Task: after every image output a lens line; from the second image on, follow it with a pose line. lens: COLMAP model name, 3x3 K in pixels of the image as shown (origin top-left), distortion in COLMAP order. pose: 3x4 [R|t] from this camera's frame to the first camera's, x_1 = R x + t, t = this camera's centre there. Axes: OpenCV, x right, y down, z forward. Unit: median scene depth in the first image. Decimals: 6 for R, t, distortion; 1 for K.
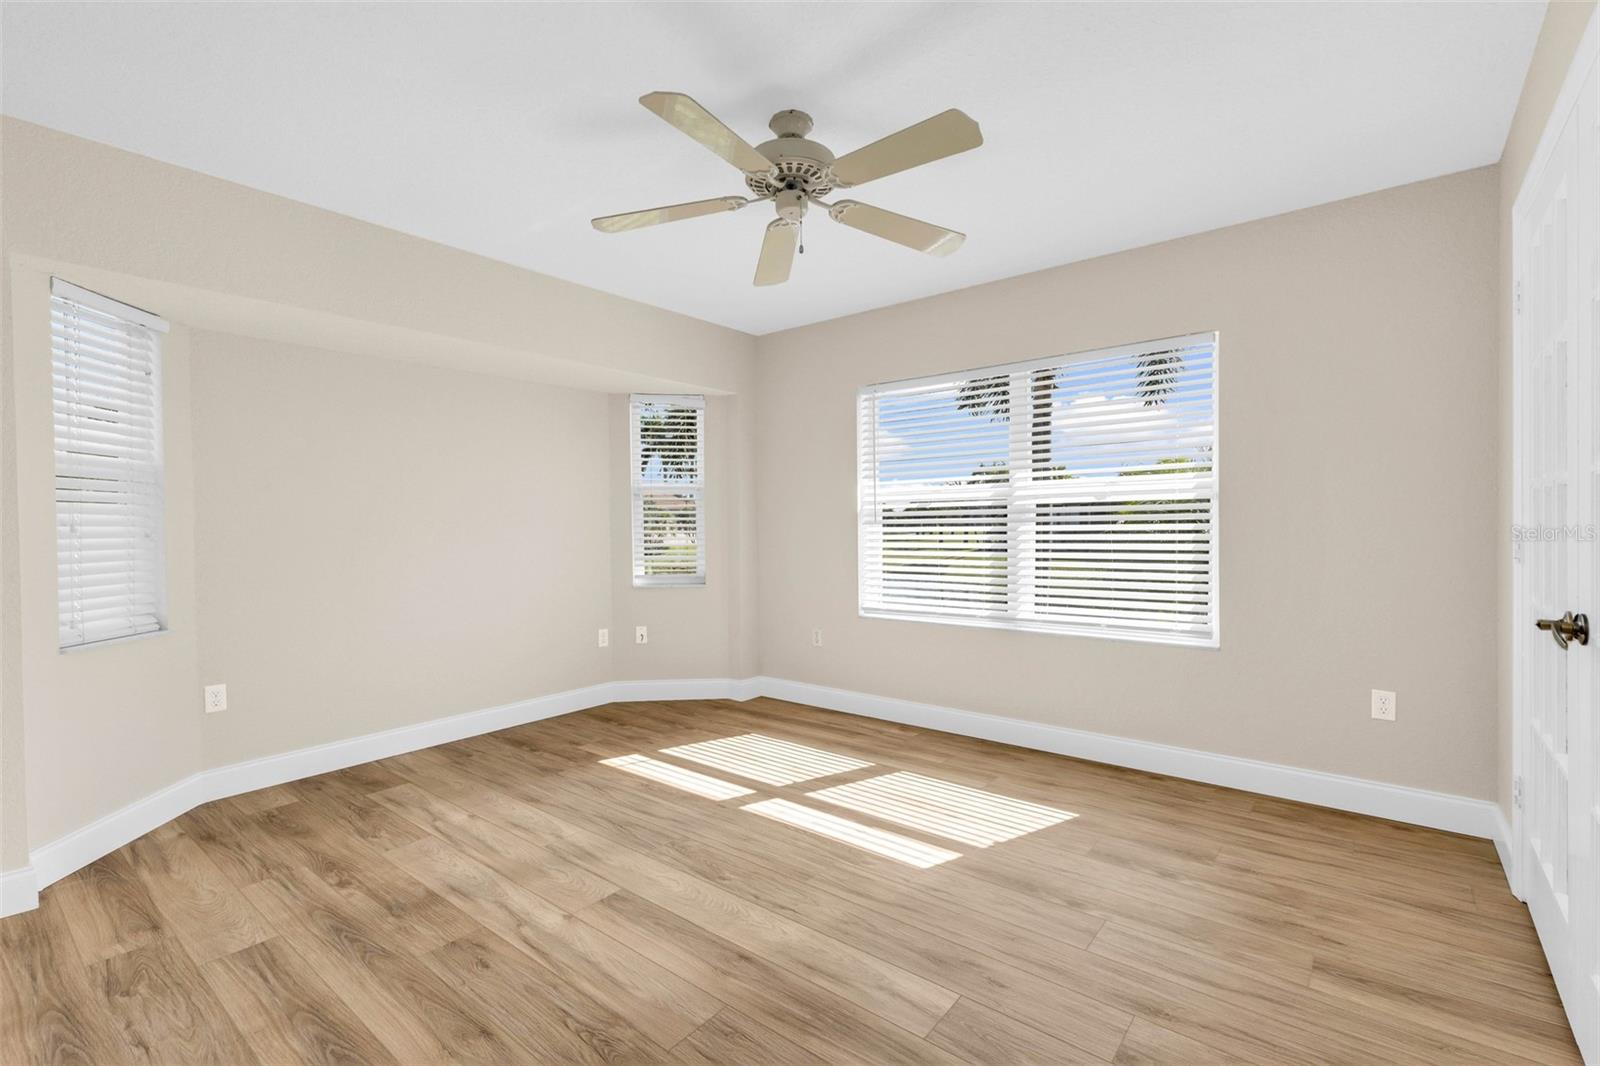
lens RADIAL K [[687.7, 0, 800.0], [0, 687.7, 533.0], [0, 0, 1]] dist [0.006092, -0.000351]
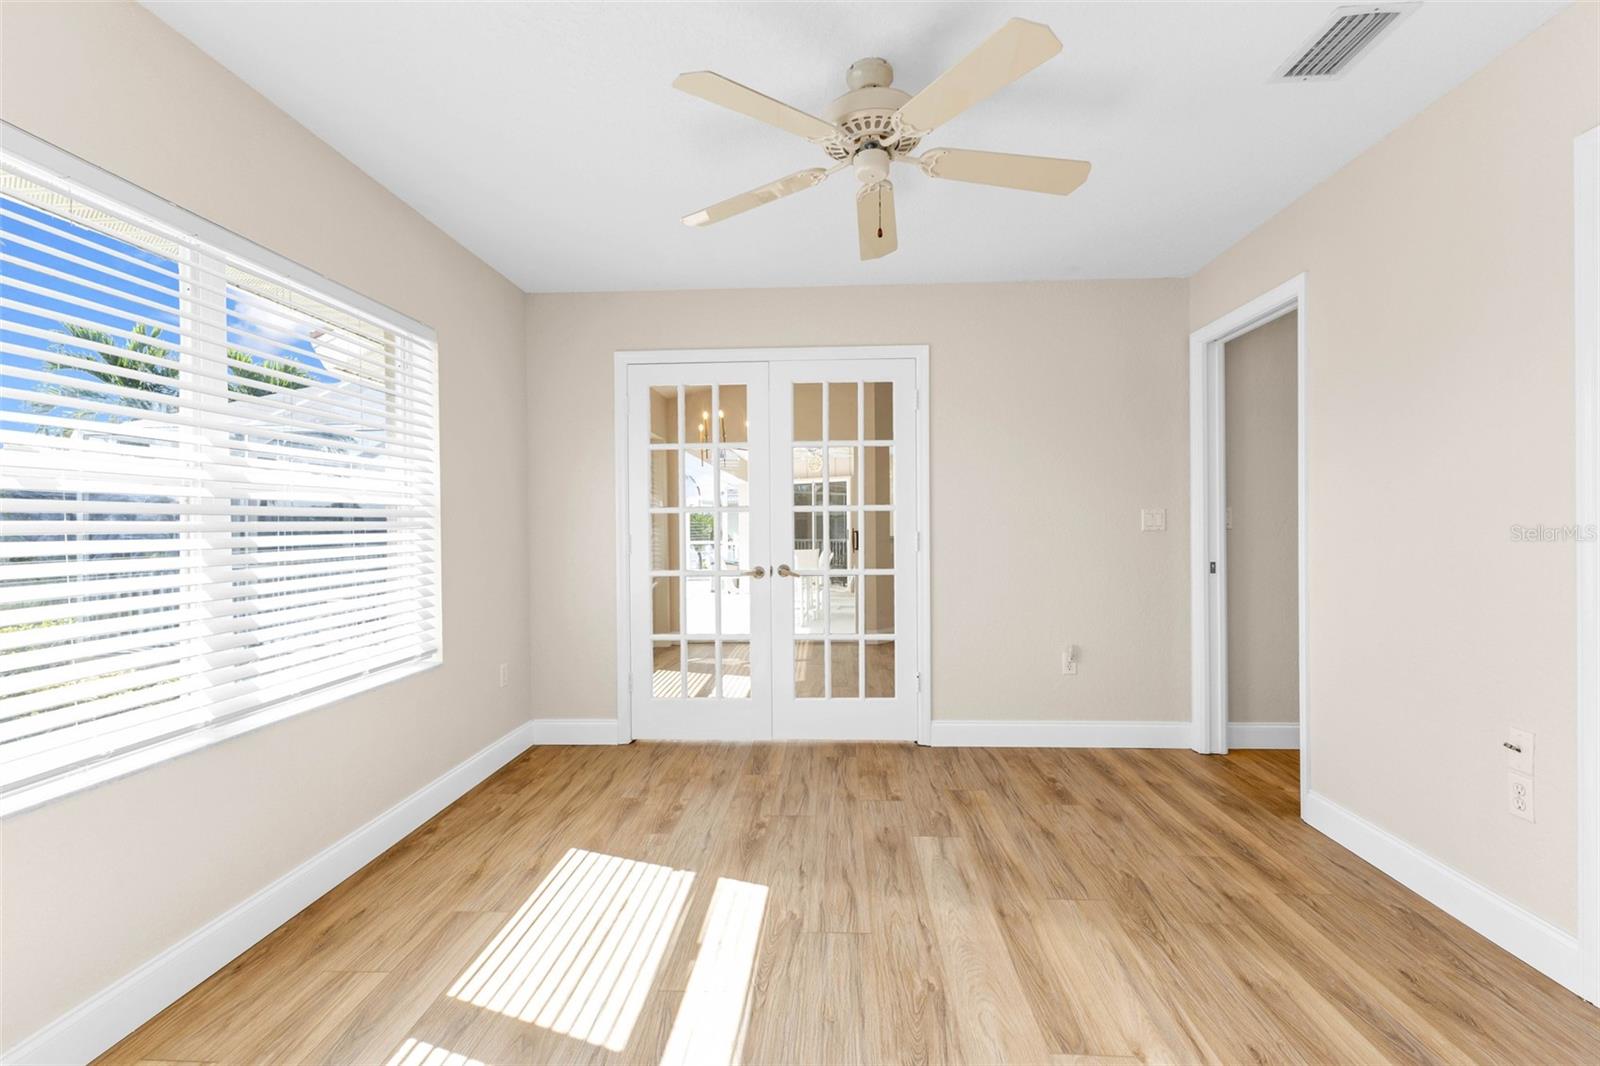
lens RADIAL K [[737.1, 0, 822.1], [0, 737.1, 531.8], [0, 0, 1]] dist [0.004920, 0.000219]
pose [[-0.618004, 0.009076, 0.786122, -0.524415], [0.025665, 0.999633, 0.008635, -0.011349], [-0.785756, 0.025512, -0.618011, 1.211896]]
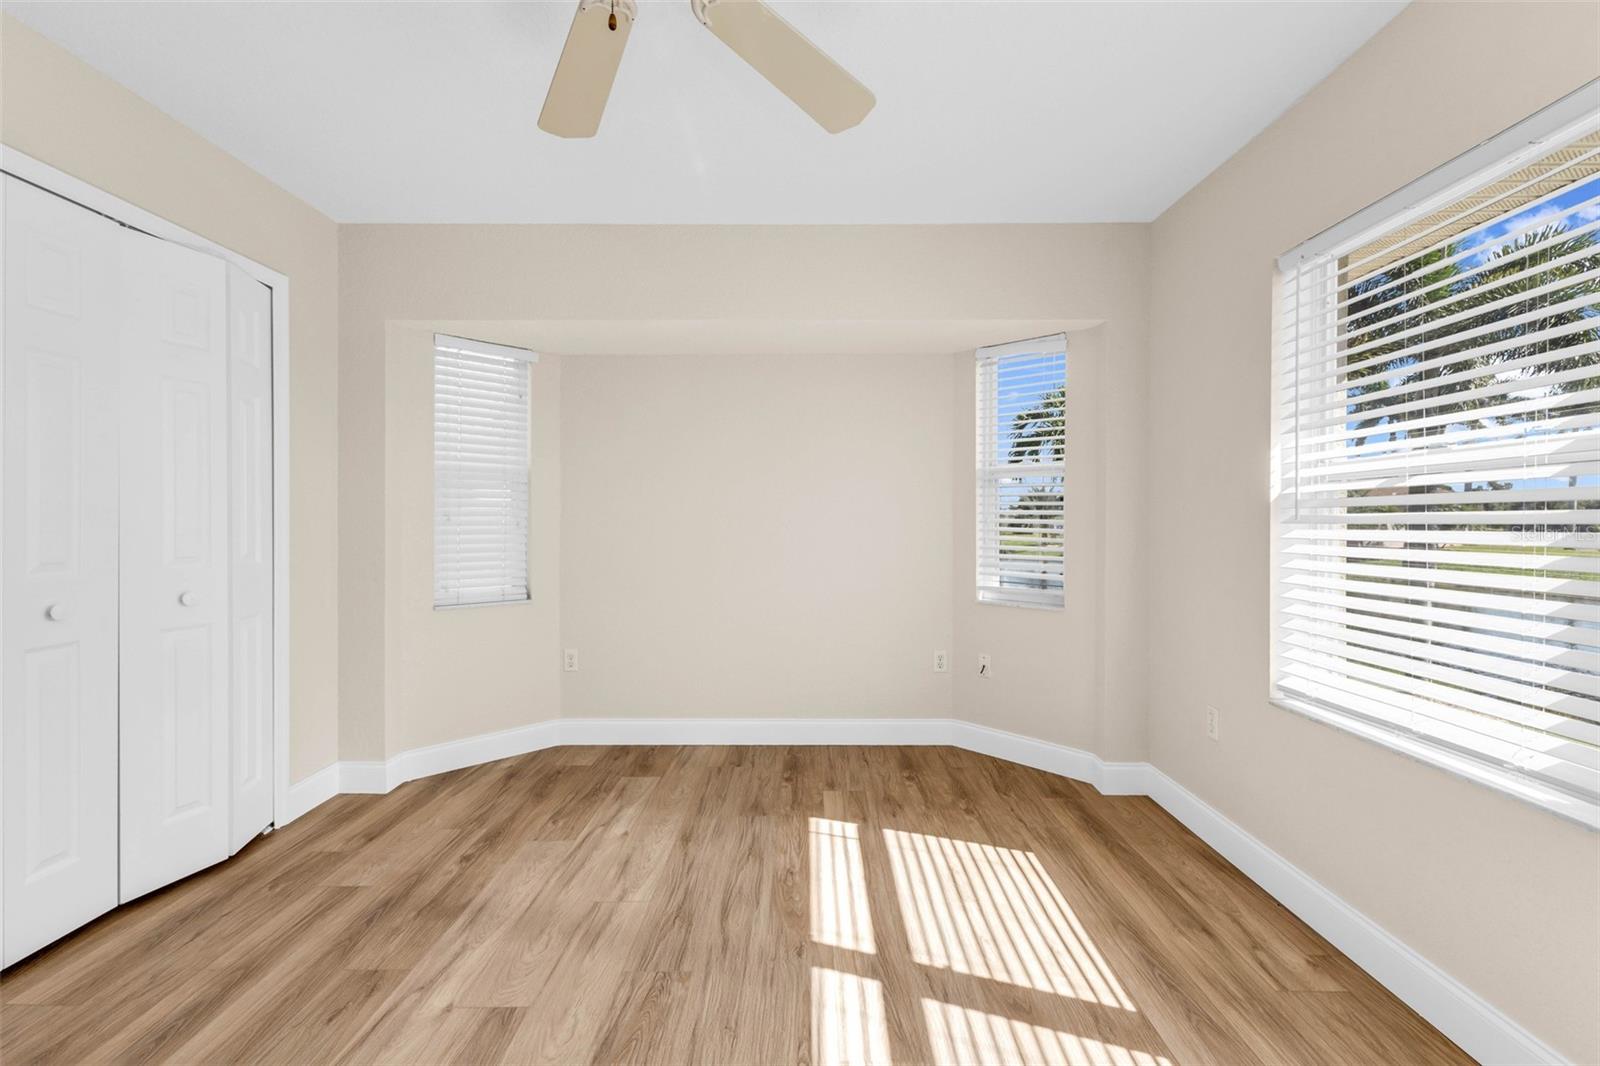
lens RADIAL K [[718.8, 0, 805.3], [0, 718.8, 518.9], [0, 0, 1]] dist [0.009835, 0.000123]
pose [[0.638978, 0.010069, -0.769159, 0.396963], [-0.018798, 0.999820, -0.002528, -0.012065], [0.768995, 0.016074, 0.639052, 0.538659]]
